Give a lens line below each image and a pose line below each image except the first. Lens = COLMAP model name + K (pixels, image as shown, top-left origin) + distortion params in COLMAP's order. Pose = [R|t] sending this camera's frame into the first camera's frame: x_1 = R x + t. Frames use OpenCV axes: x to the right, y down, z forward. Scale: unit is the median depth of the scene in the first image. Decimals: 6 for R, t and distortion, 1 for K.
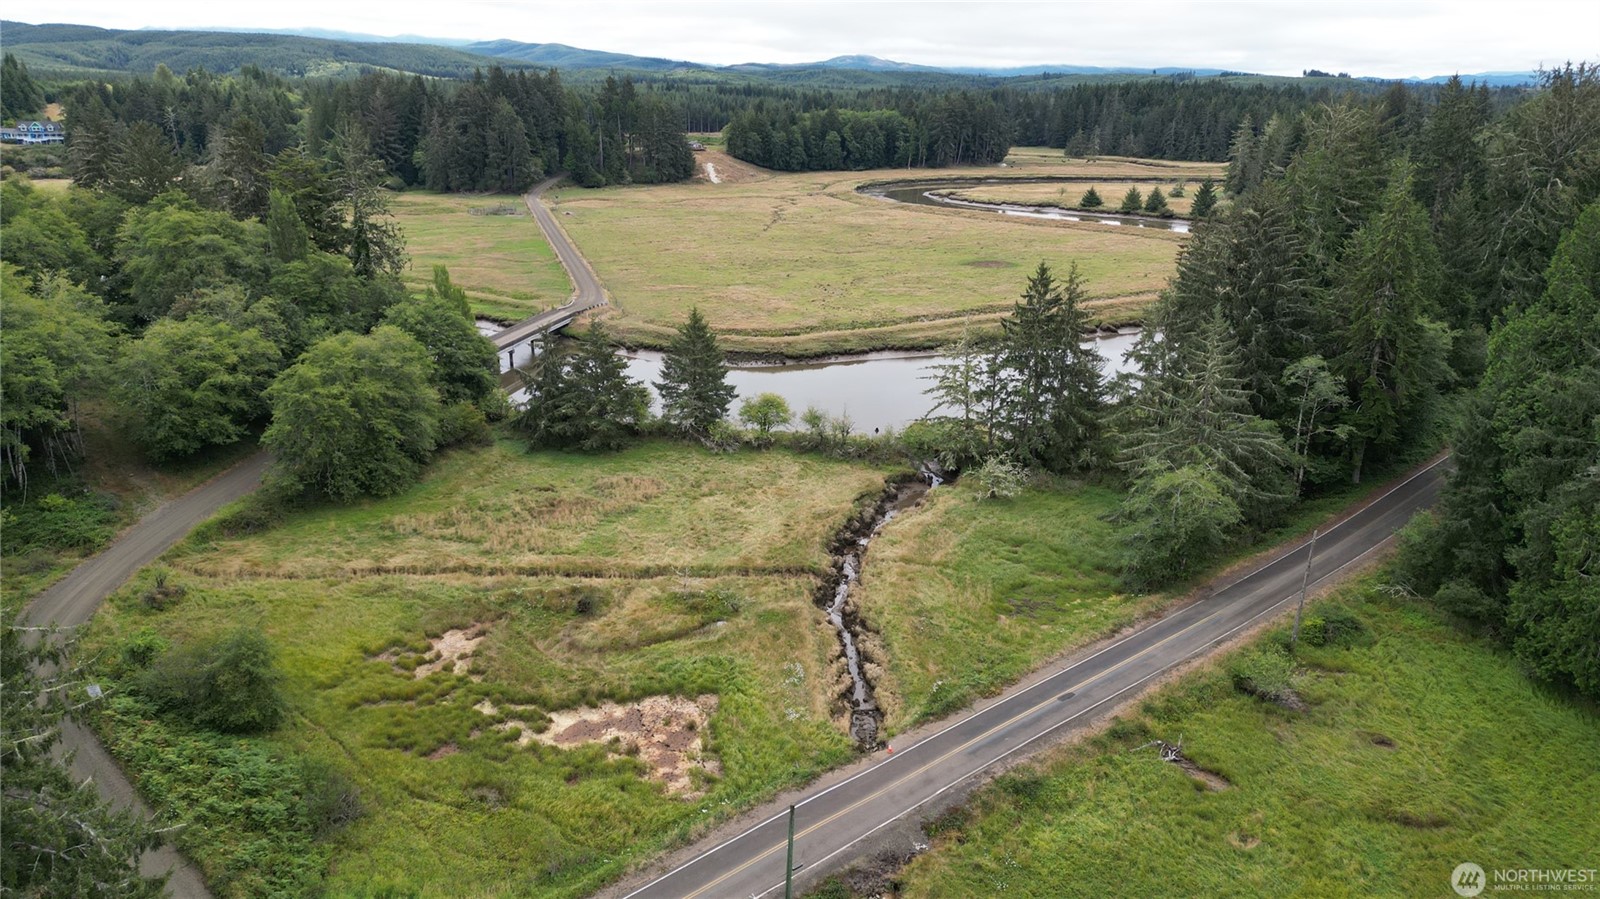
lens RADIAL K [[1112.3, 0, 788.0], [0, 1112.3, 442.9], [0, 0, 1]] dist [0.080936, -0.077859]
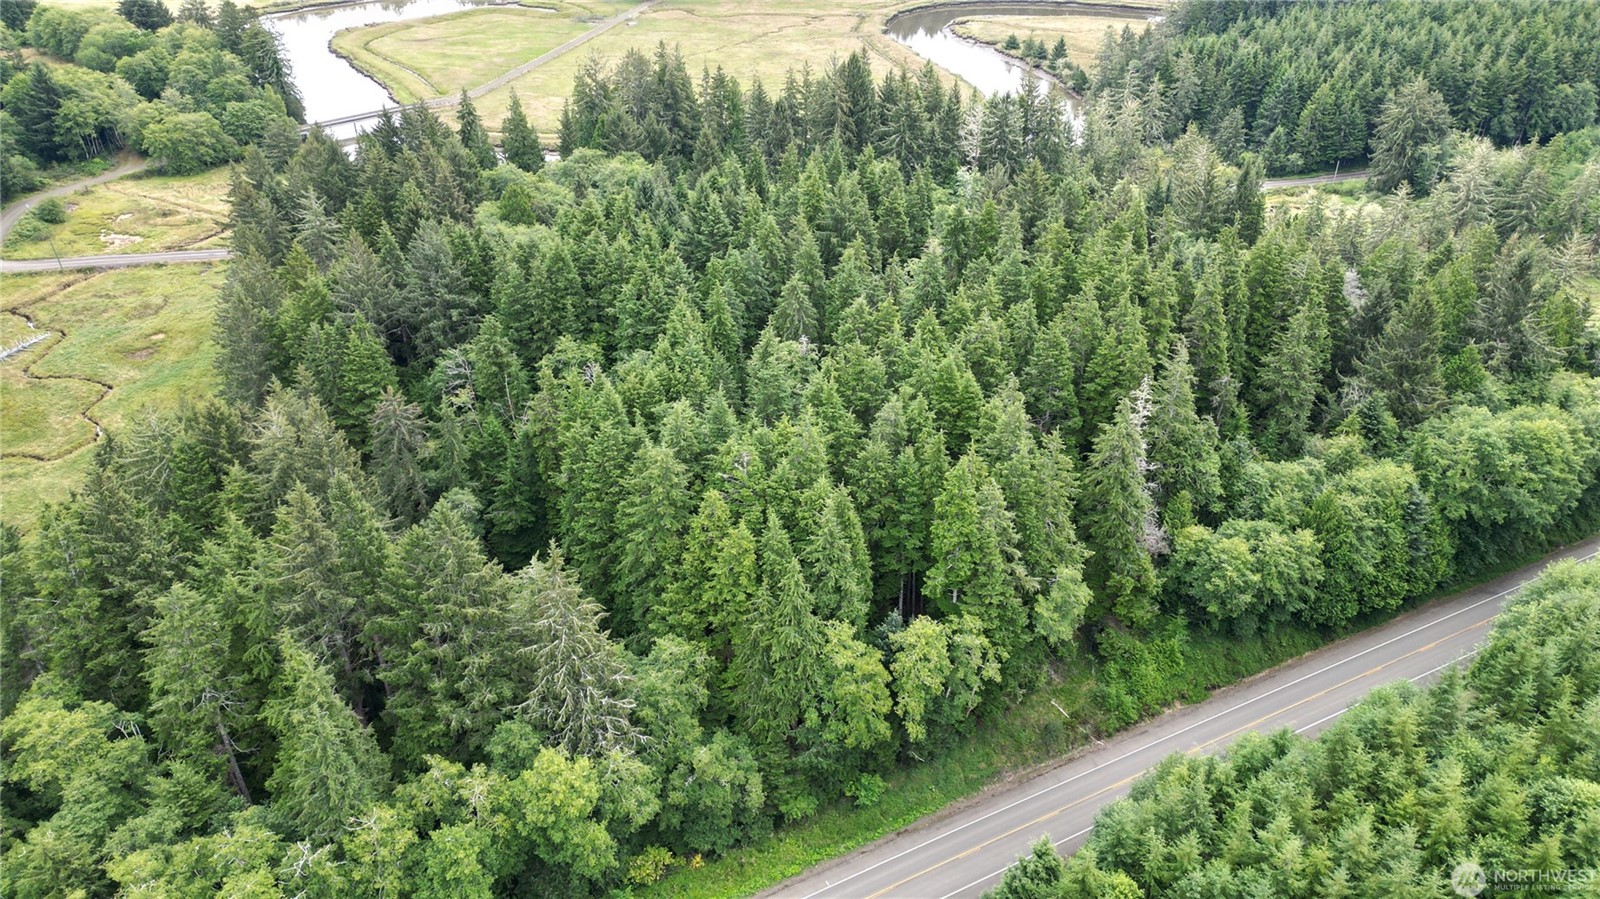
lens RADIAL K [[1112.3, 0, 798.2], [0, 1112.3, 450.7], [0, 0, 1]] dist [0.080936, -0.077859]
pose [[0.886149, 0.234324, -0.399791, 0.676982], [-0.141140, 0.958220, 0.248785, -0.062922], [0.441384, -0.164034, 0.882198, -0.276040]]
